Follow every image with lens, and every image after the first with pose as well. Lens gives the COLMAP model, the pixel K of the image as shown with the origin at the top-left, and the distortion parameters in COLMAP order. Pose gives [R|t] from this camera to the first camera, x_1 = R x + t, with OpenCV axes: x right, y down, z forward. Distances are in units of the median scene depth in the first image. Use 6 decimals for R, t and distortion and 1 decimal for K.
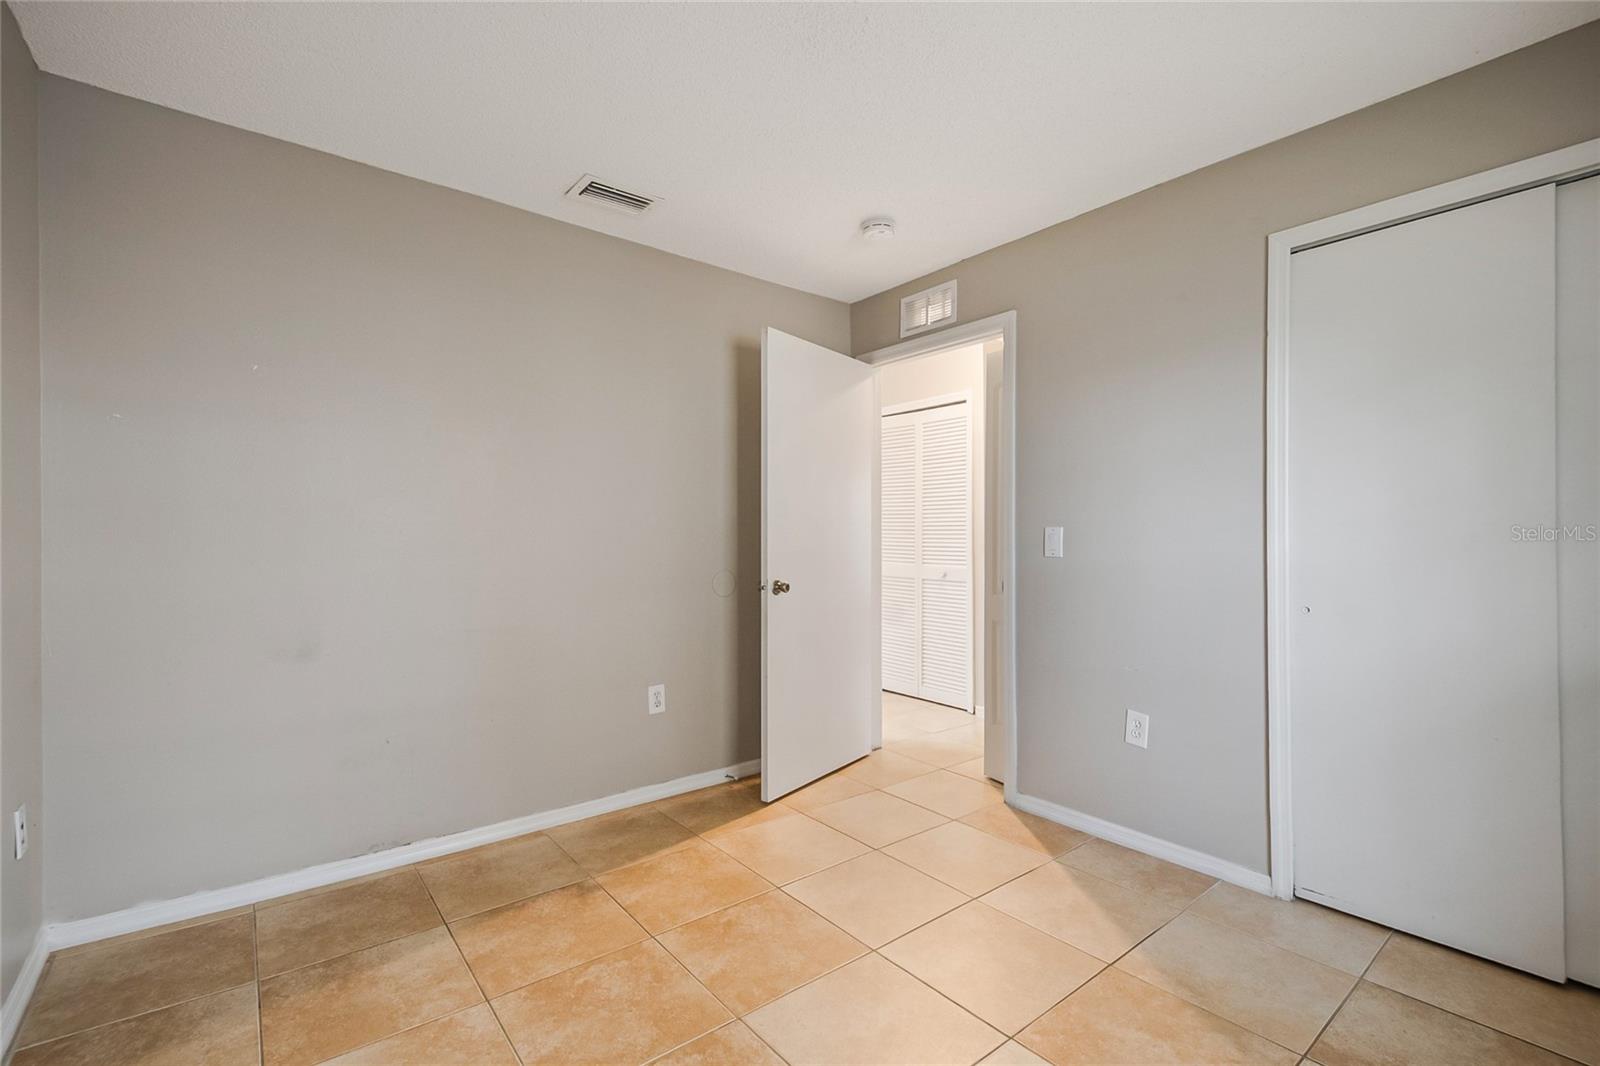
lens RADIAL K [[701.7, 0, 798.9], [0, 701.7, 536.5], [0, 0, 1]] dist [0.018186, -0.012949]
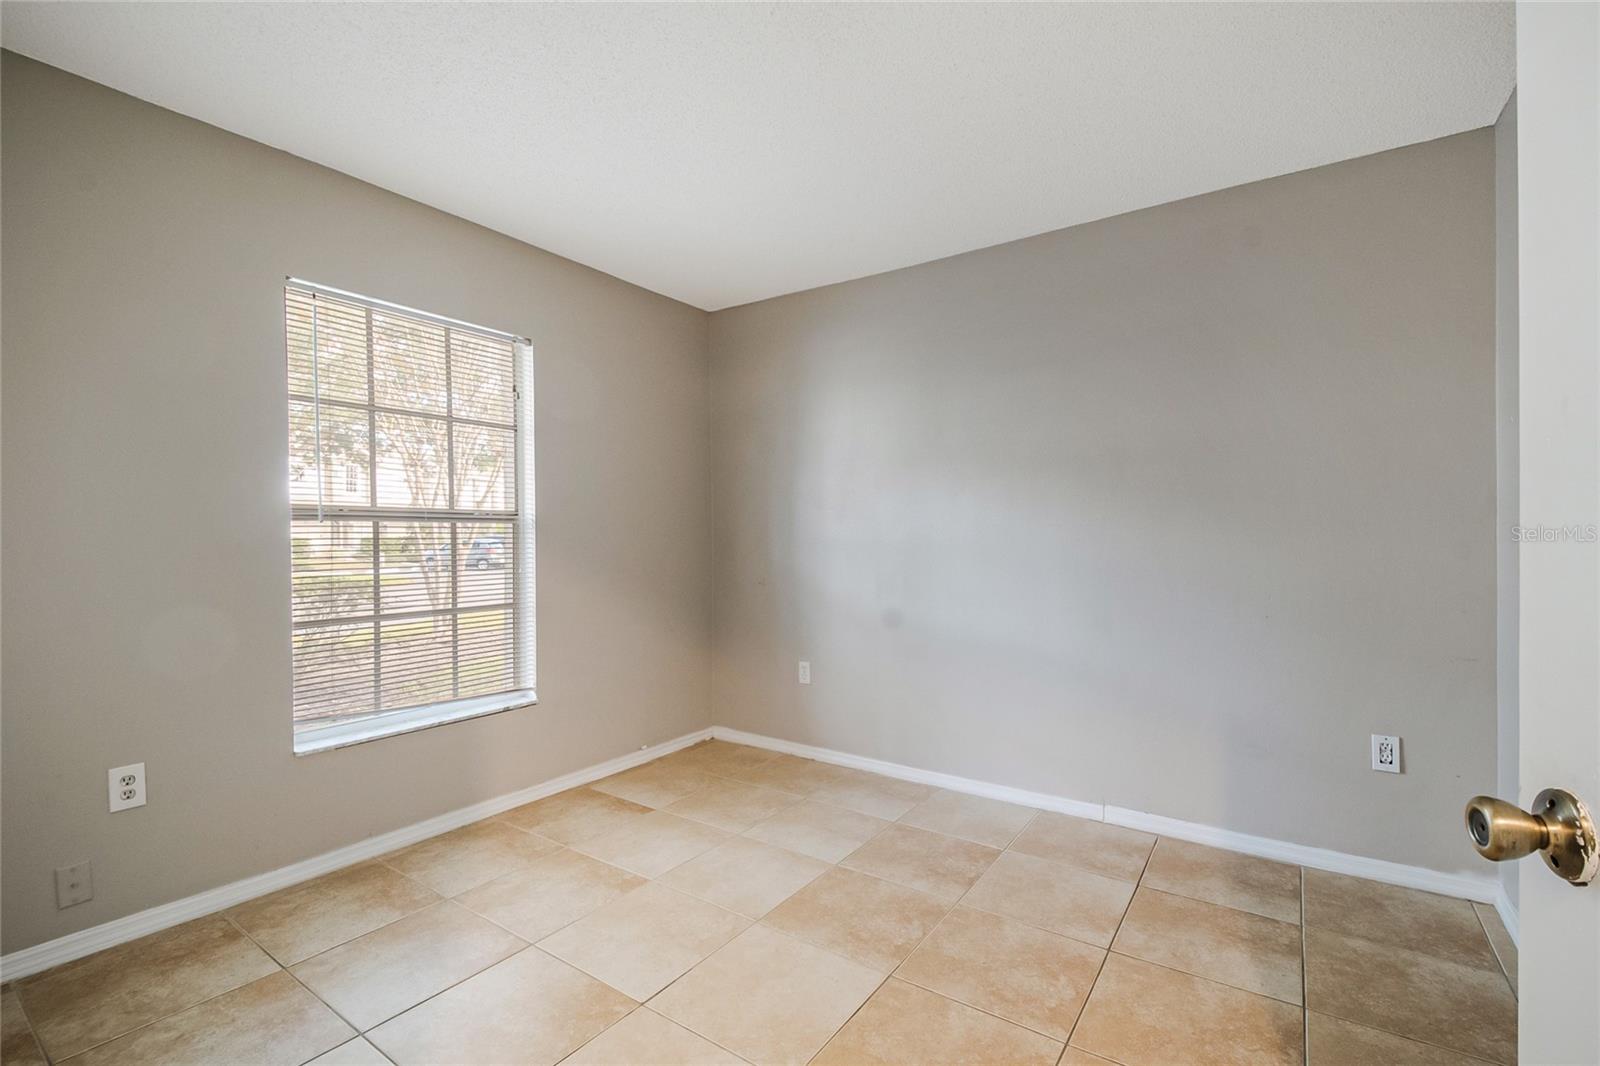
lens RADIAL K [[701.7, 0, 798.5], [0, 701.7, 535.2], [0, 0, 1]] dist [0.018186, -0.012949]
pose [[-0.955698, 0.003589, -0.294326, 0.325107], [0.005488, 0.999969, -0.005626, 0.001906], [0.294297, -0.006992, -0.955688, 1.757066]]
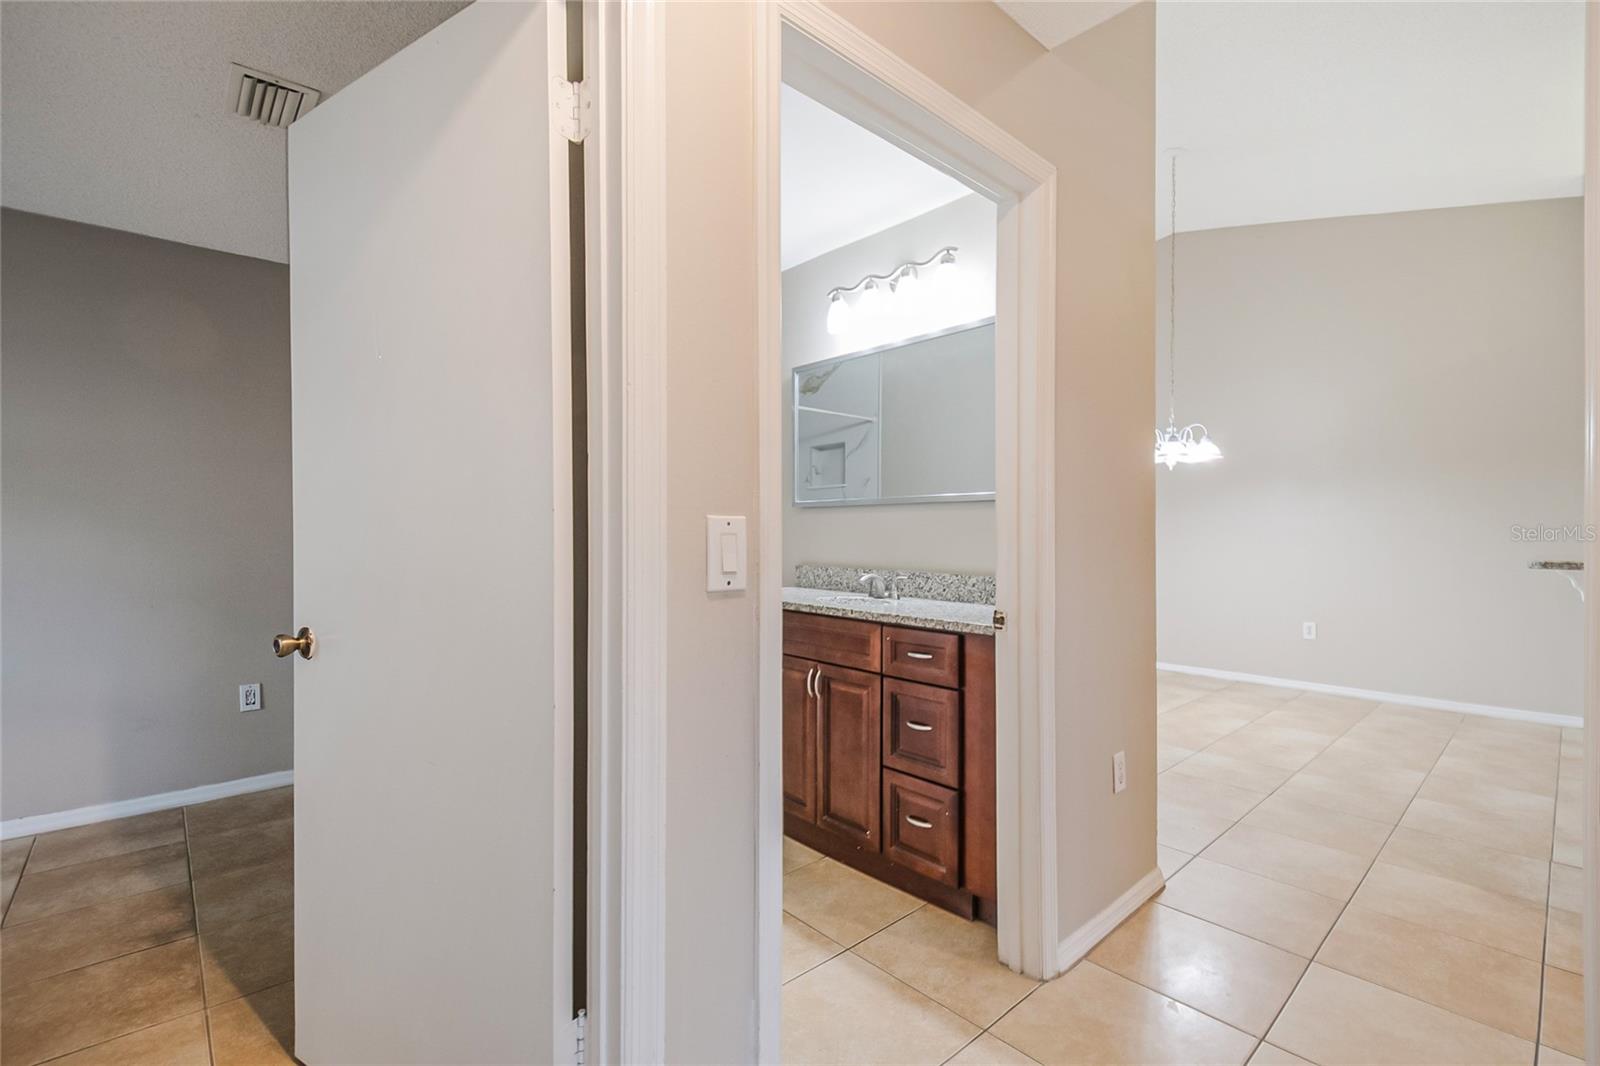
lens RADIAL K [[701.7, 0, 802.1], [0, 701.7, 531.6], [0, 0, 1]] dist [0.018186, -0.012949]
pose [[0.078808, -0.007600, -0.996861, 0.776233], [0.011514, 0.999911, -0.006713, 0.006713], [0.996823, -0.010949, 0.078889, 2.065690]]
